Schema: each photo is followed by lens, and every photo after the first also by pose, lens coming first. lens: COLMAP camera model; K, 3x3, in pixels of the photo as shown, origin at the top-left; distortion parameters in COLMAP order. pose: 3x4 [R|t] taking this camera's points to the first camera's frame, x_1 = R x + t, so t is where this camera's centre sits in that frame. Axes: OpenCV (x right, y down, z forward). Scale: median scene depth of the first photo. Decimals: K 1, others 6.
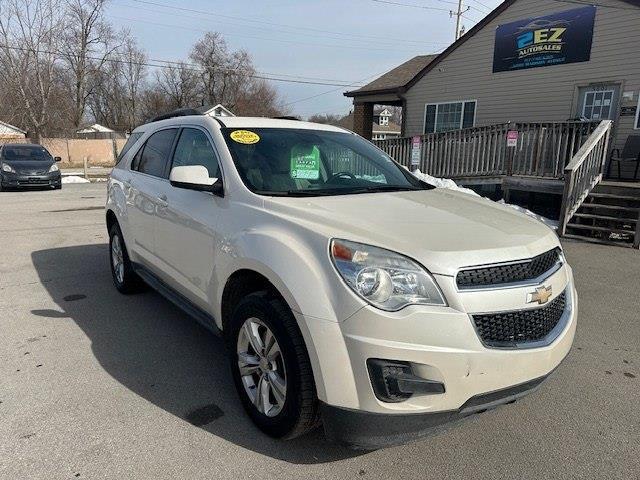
lens RADIAL K [[451.9, 0, 315.5], [0, 451.9, 239.4], [0, 0, 1]] dist [0.000872, -0.008567]
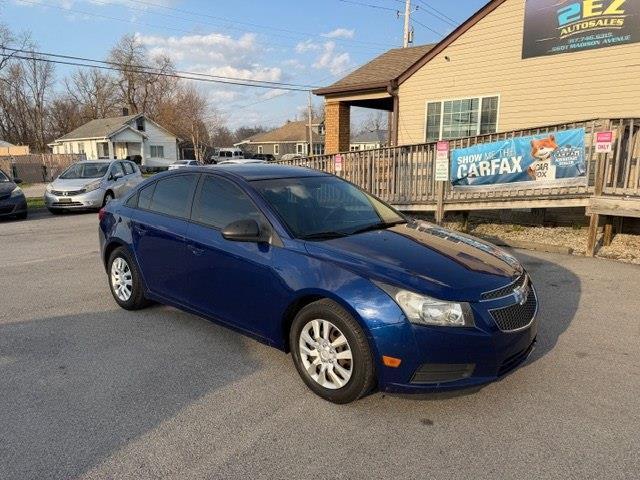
lens RADIAL K [[451.9, 0, 315.0], [0, 451.9, 236.9], [0, 0, 1]] dist [0.000872, -0.008567]
pose [[0.987412, -0.048959, 0.150401, -0.085475], [0.053146, 0.998300, -0.023948, -0.066780], [-0.148973, 0.031640, 0.988335, 0.305457]]
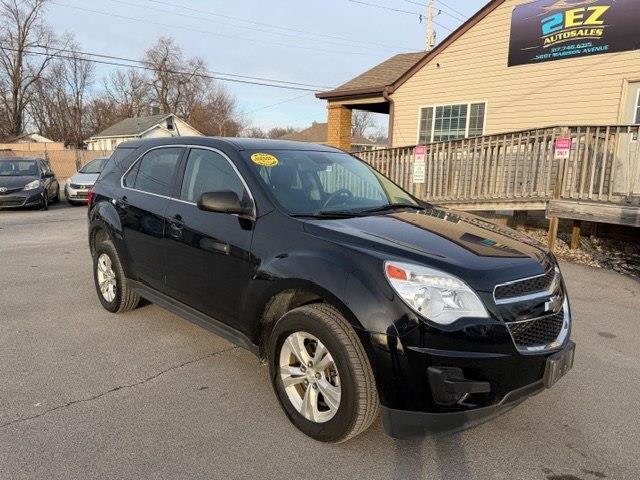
lens RADIAL K [[451.9, 0, 317.8], [0, 451.9, 239.7], [0, 0, 1]] dist [0.000872, -0.008567]
pose [[0.995890, -0.016709, 0.089012, -0.015345], [0.018940, 0.999526, -0.024278, -0.052473], [-0.088564, 0.025864, 0.995735, 0.250724]]
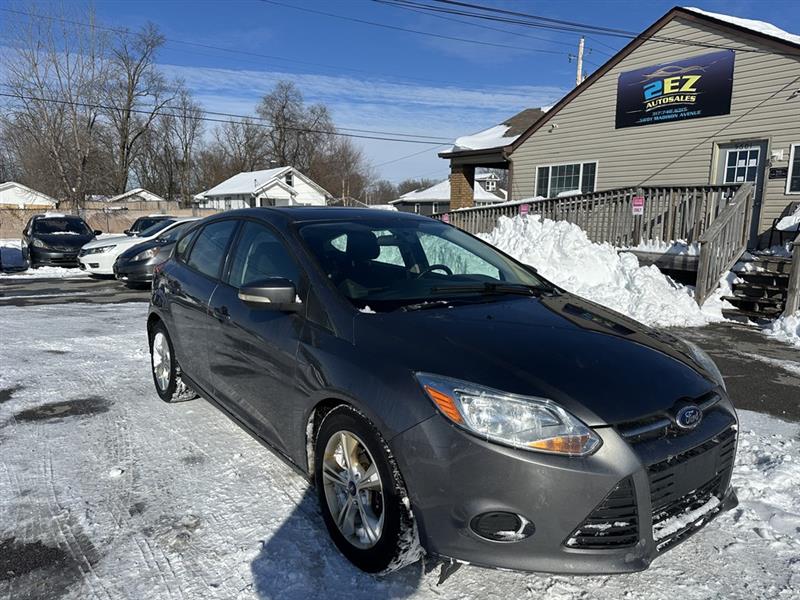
lens RADIAL K [[564.9, 0, 397.6], [0, 564.9, 300.2], [0, 0, 1]] dist [0.000872, -0.008567]
pose [[0.999774, -0.000582, -0.021265, 0.010957], [-0.000665, 0.998282, -0.058592, 0.009898], [0.021262, 0.058592, 0.998056, -0.032246]]
